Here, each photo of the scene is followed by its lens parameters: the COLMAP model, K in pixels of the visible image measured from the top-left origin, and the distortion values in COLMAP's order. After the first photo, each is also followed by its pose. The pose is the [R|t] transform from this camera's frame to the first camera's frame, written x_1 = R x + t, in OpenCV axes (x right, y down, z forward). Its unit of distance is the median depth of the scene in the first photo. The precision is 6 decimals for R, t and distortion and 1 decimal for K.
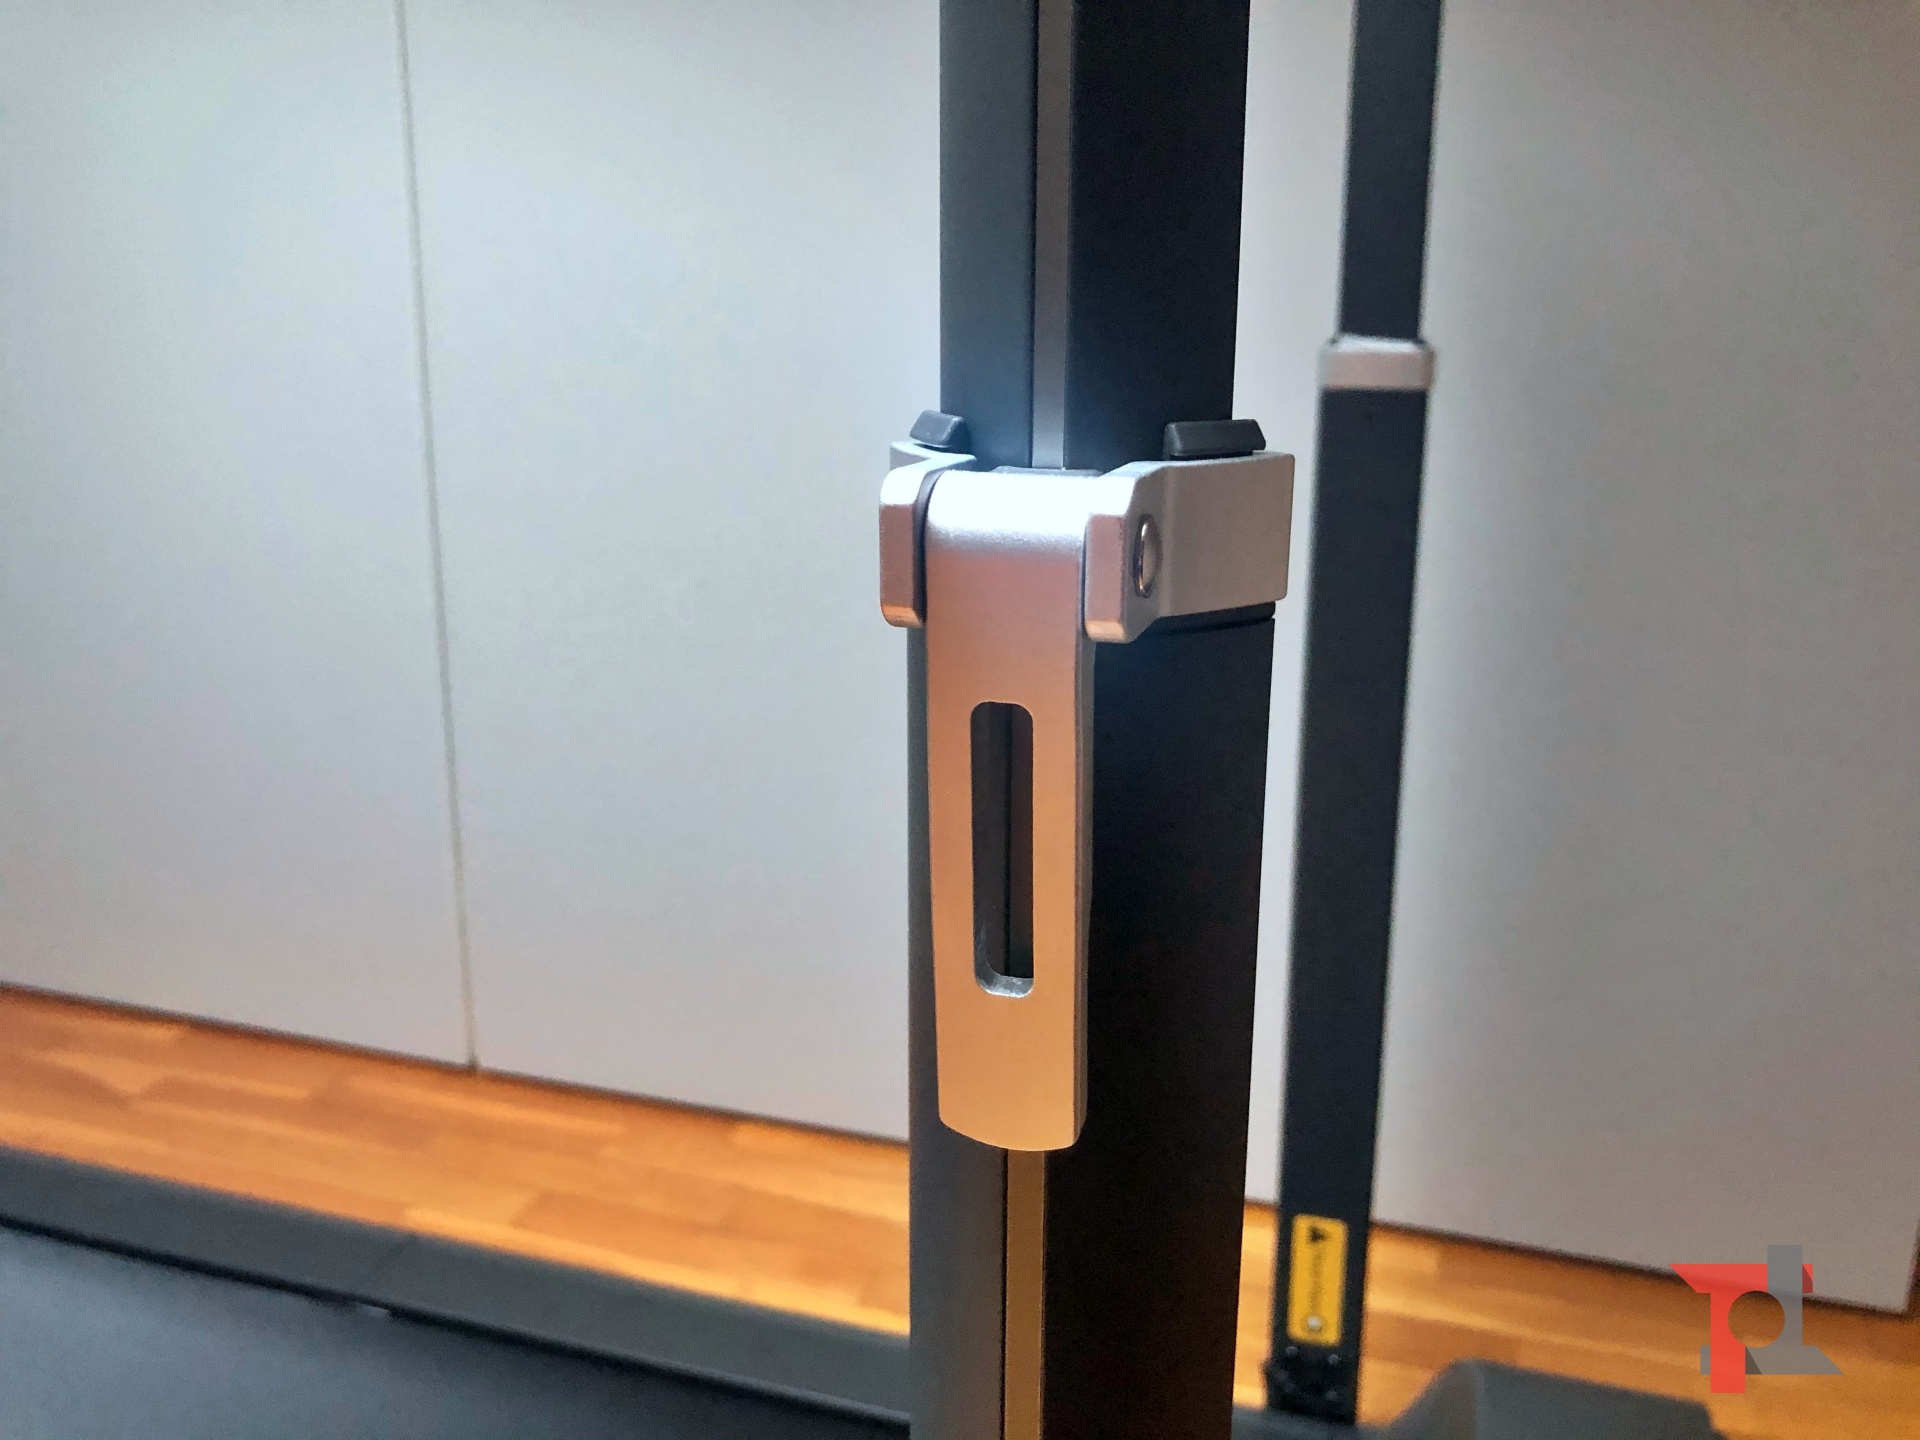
lens RADIAL K [[1856.2, 0, 960.5], [0, 1856.2, 719.0], [0, 0, 1]] dist [0.088936, 0.012580]
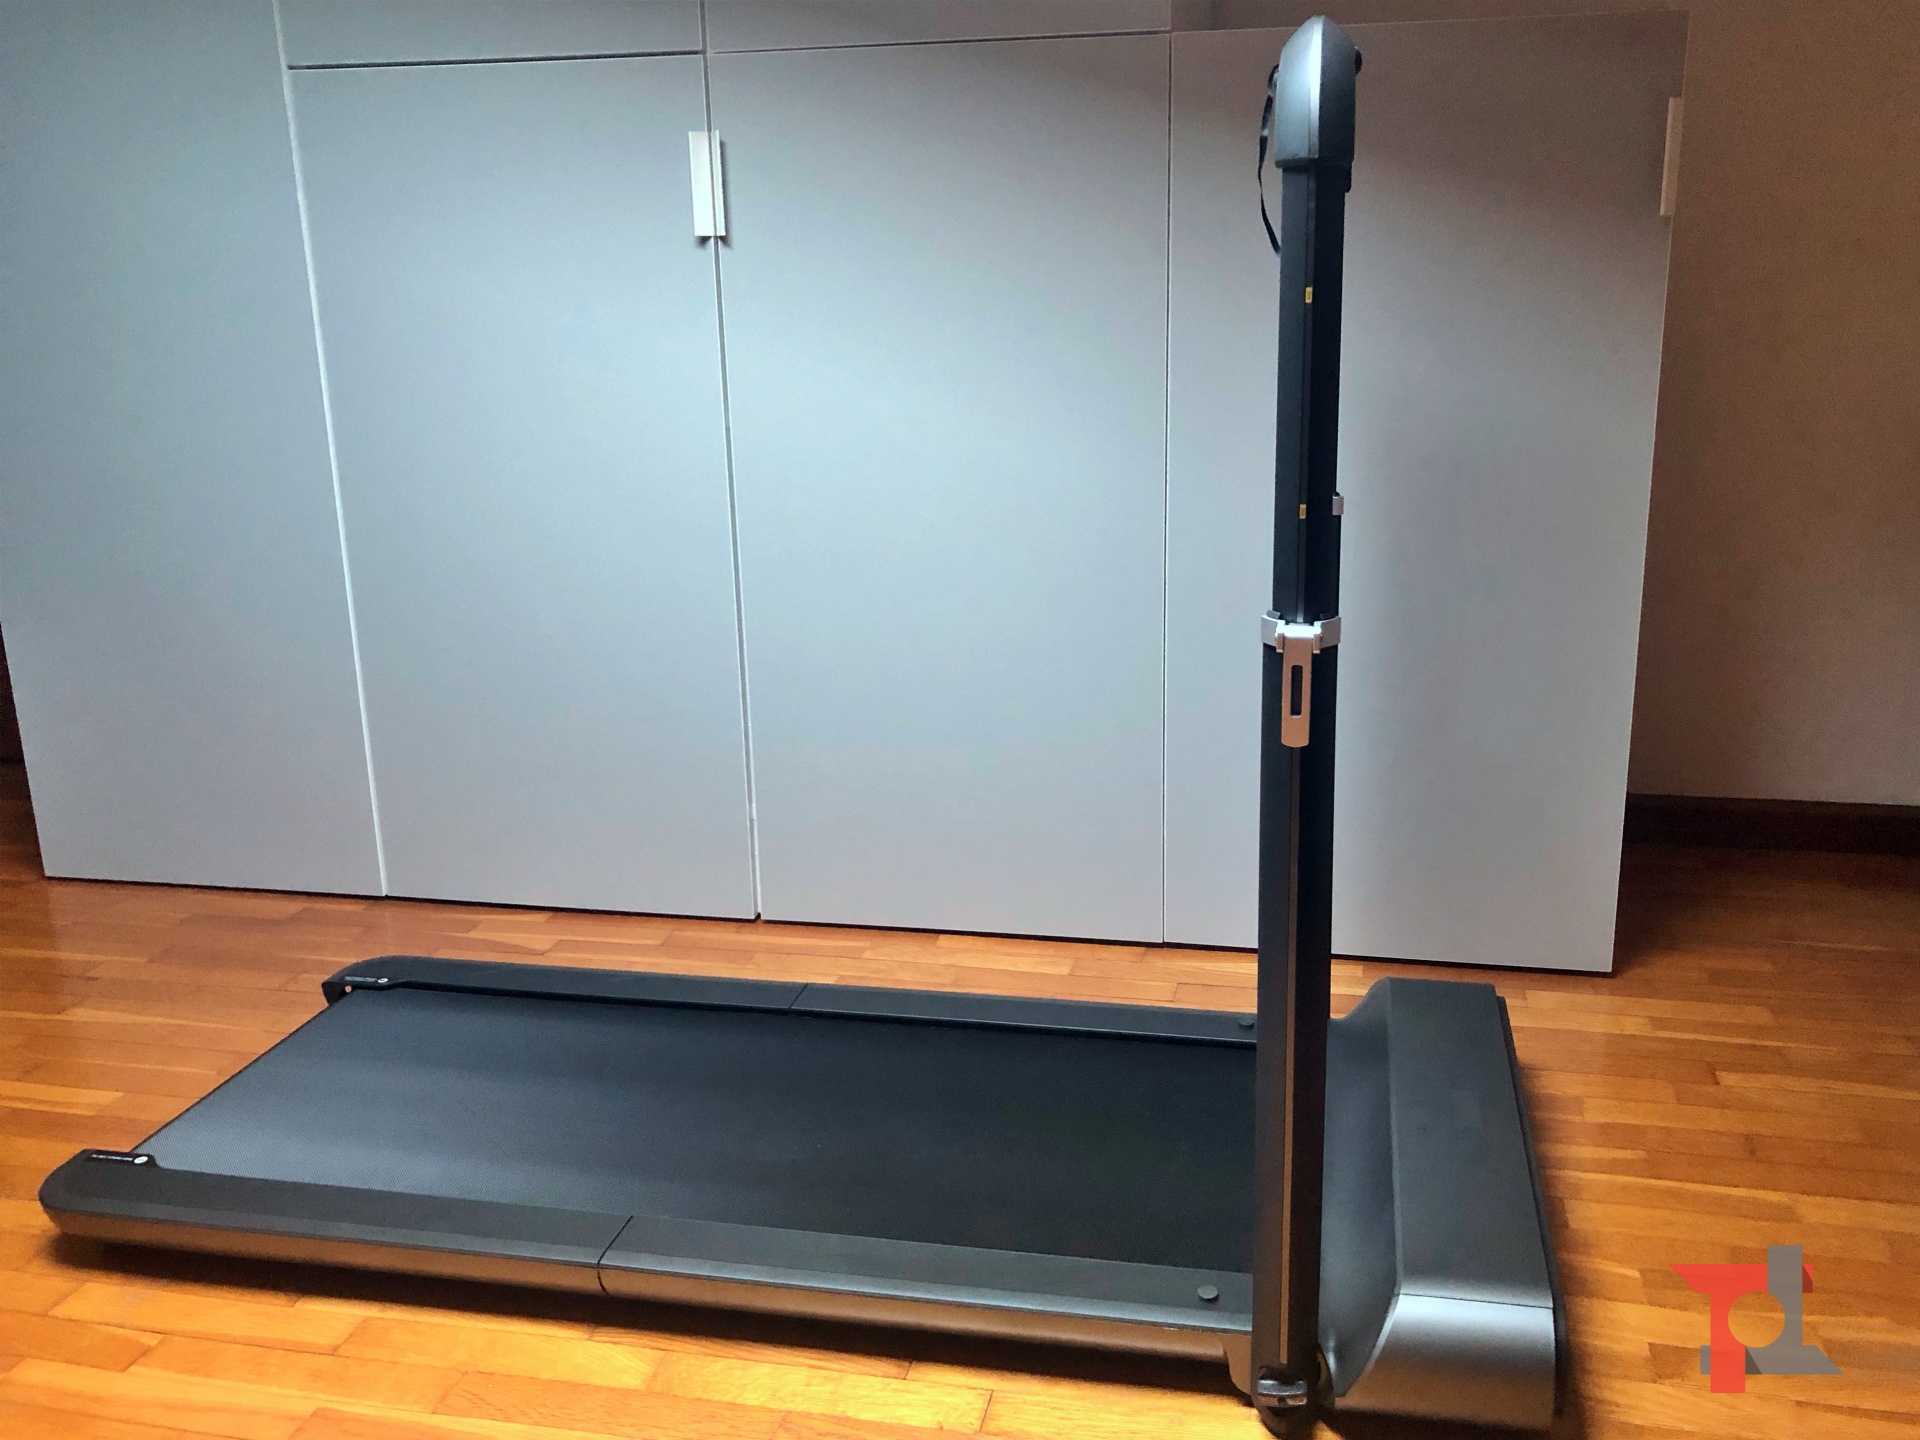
lens RADIAL K [[1856.2, 0, 960.5], [0, 1856.2, 719.0], [0, 0, 1]] dist [0.088936, 0.012580]
pose [[0.996843, -0.056853, 0.055422, -1.269486], [0.056014, 0.998292, 0.016575, 0.003989], [-0.056270, -0.013418, 0.998325, -4.442799]]
